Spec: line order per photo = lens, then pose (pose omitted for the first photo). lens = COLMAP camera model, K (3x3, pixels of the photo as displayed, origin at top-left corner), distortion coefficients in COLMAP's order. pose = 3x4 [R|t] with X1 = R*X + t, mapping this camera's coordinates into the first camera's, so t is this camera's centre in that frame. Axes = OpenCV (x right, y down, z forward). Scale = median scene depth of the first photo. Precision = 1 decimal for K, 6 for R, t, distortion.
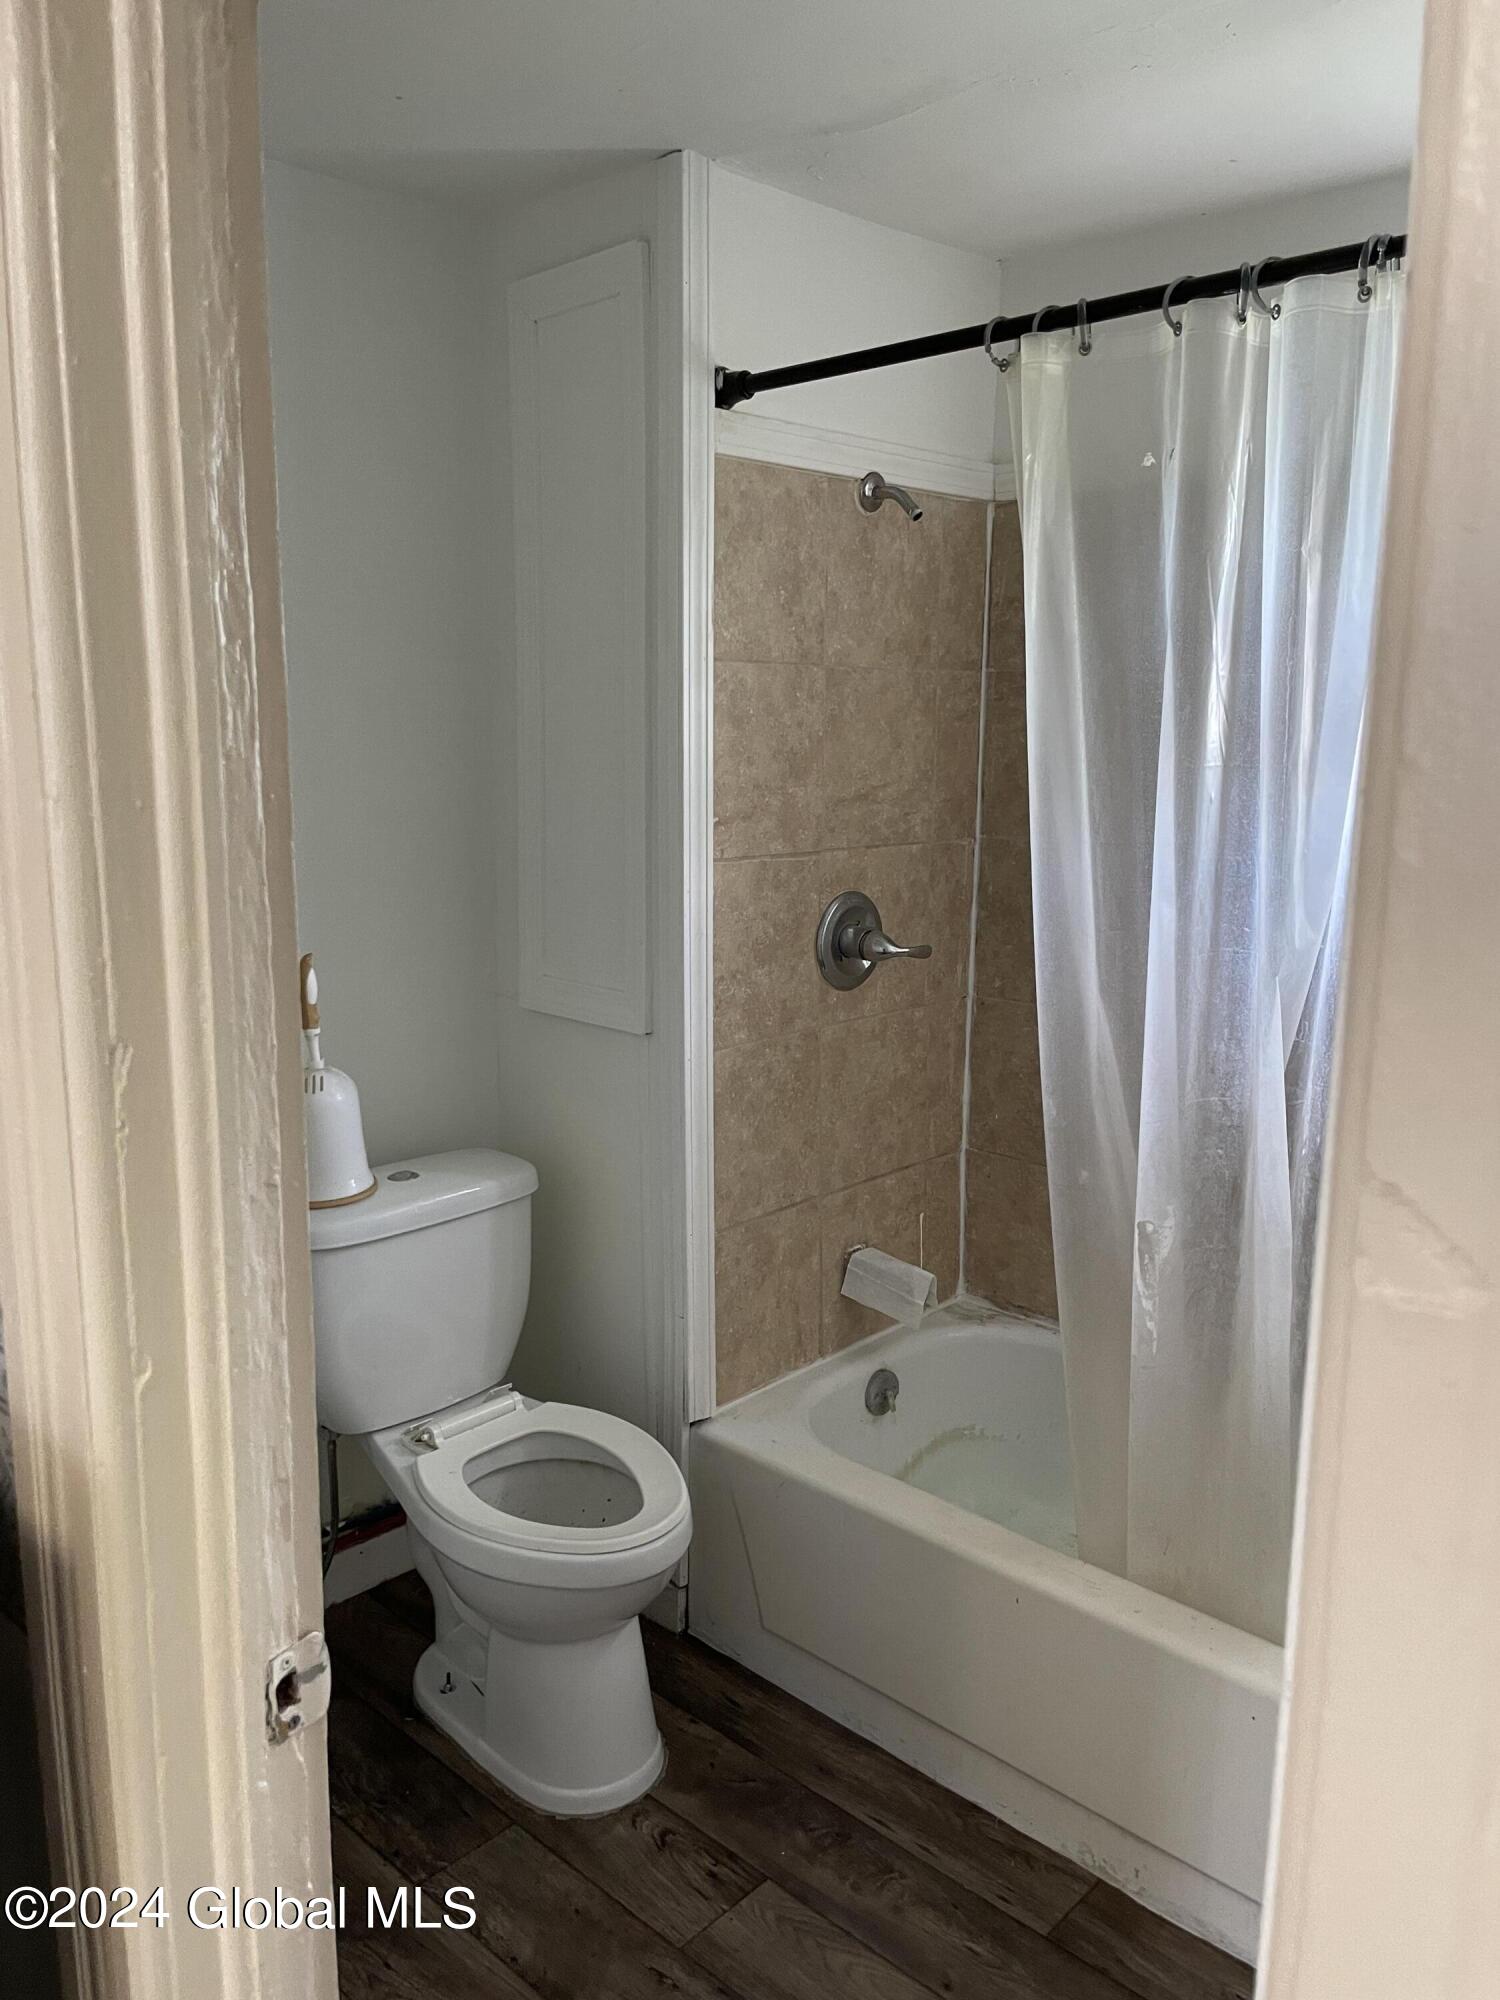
lens RADIAL K [[1511.1, 0, 750.0], [0, 1511.1, 1000.0], [0, 0, 1]] dist [0.087559, -0.126829]
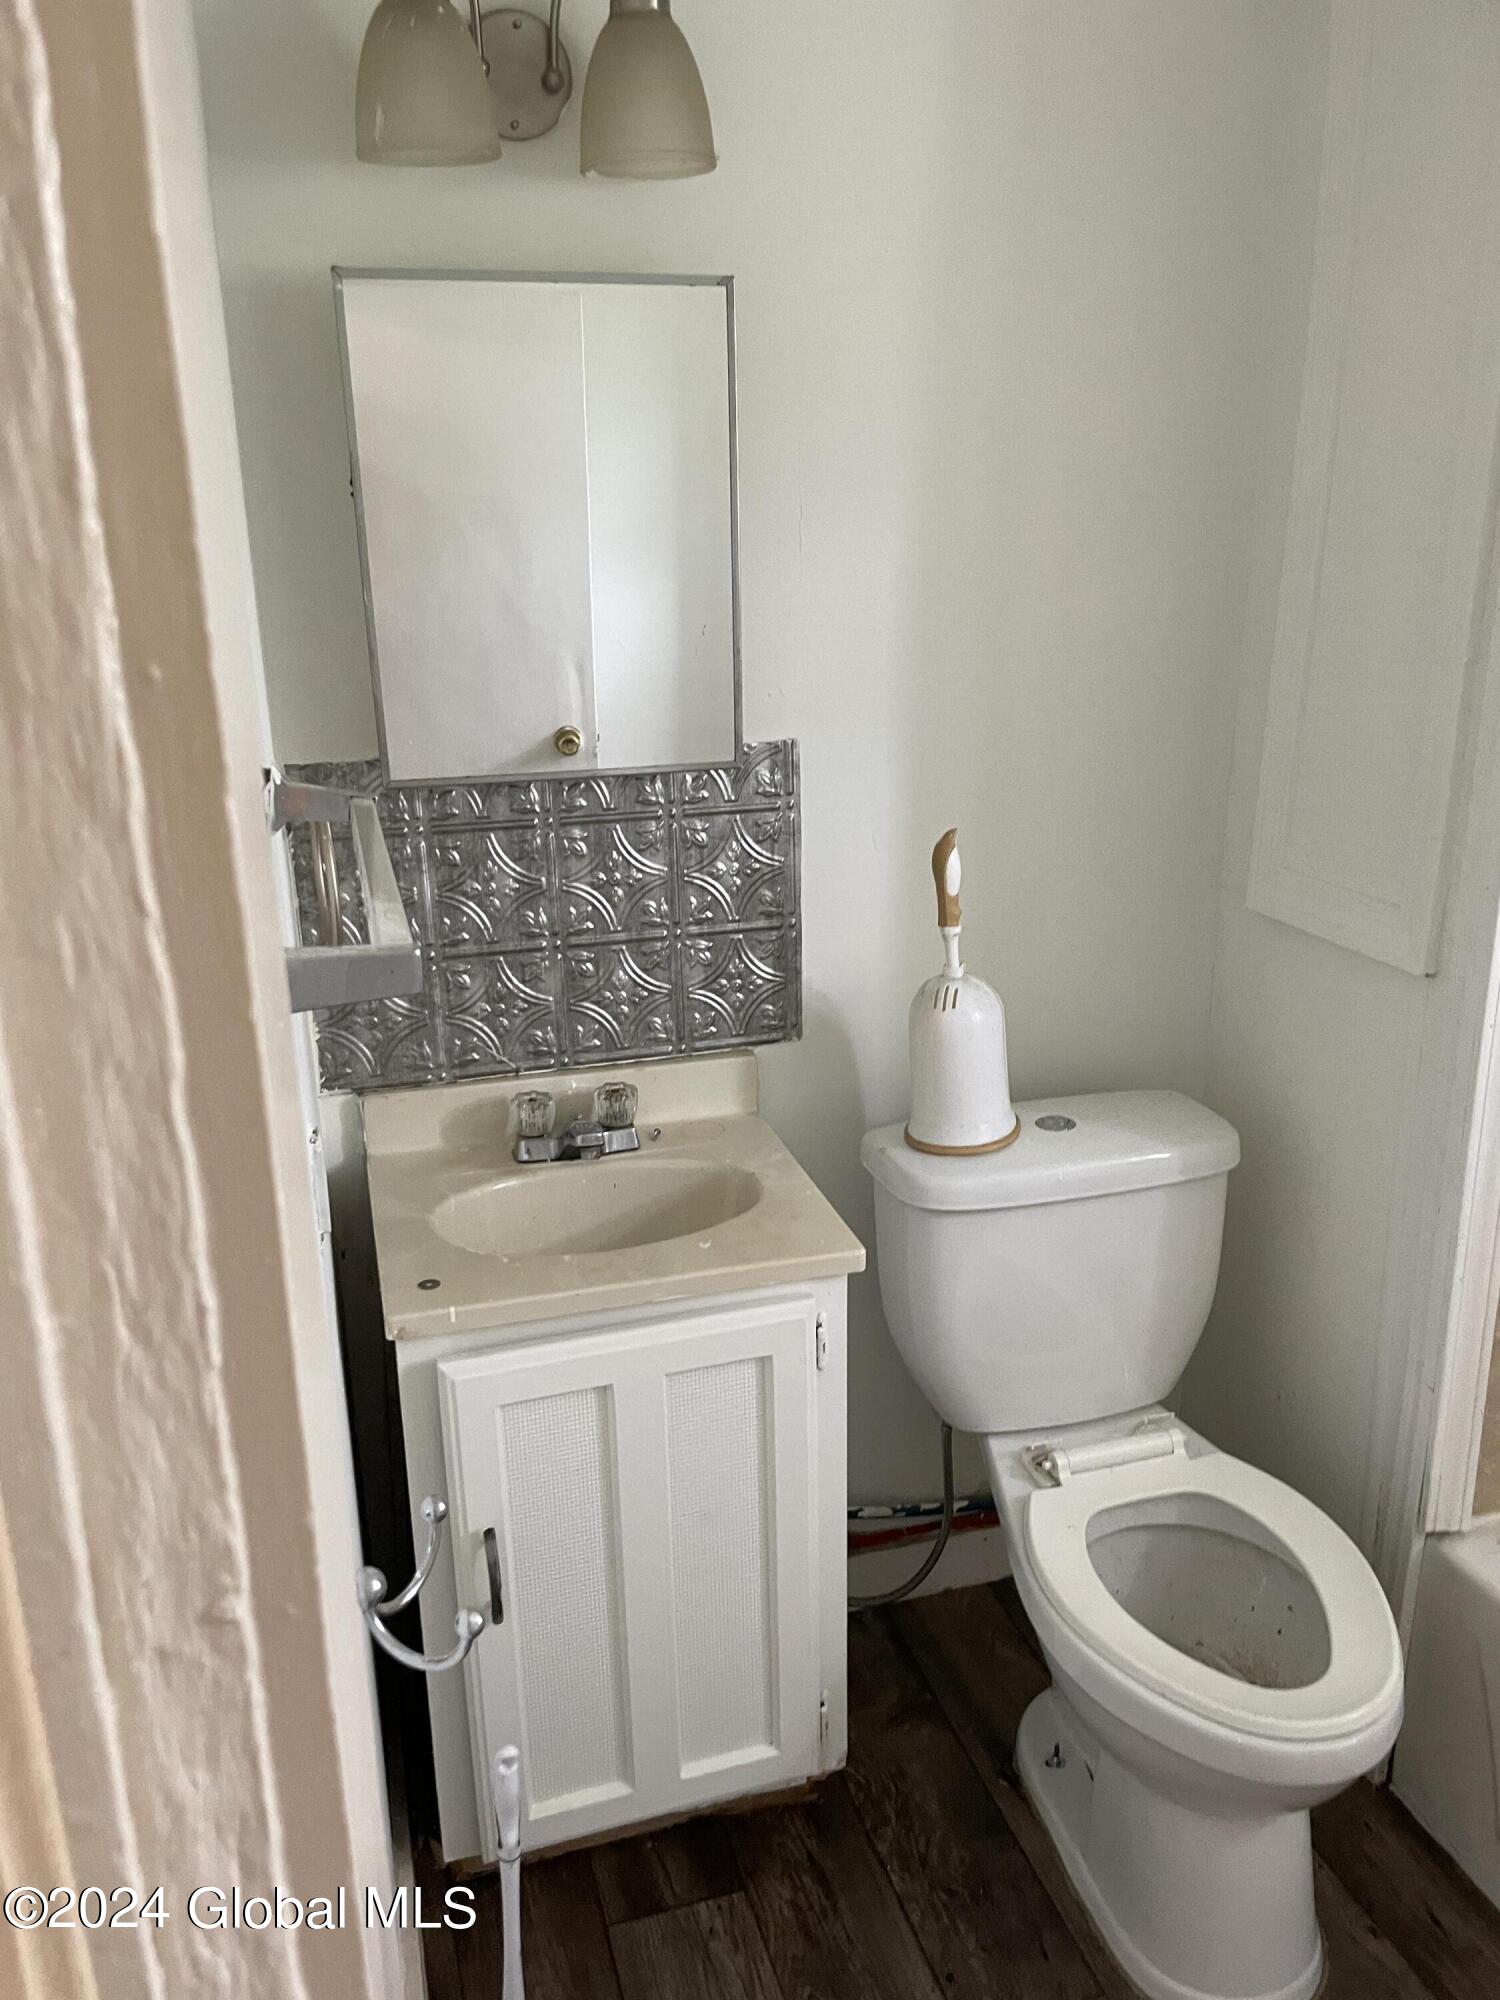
lens RADIAL K [[1511.1, 0, 750.0], [0, 1511.1, 1000.0], [0, 0, 1]] dist [0.087559, -0.126829]
pose [[0.869517, 0.125237, -0.477761, -0.003864], [-0.066877, 0.988264, 0.137341, -0.042685], [0.489354, -0.087469, 0.867687, 0.275042]]
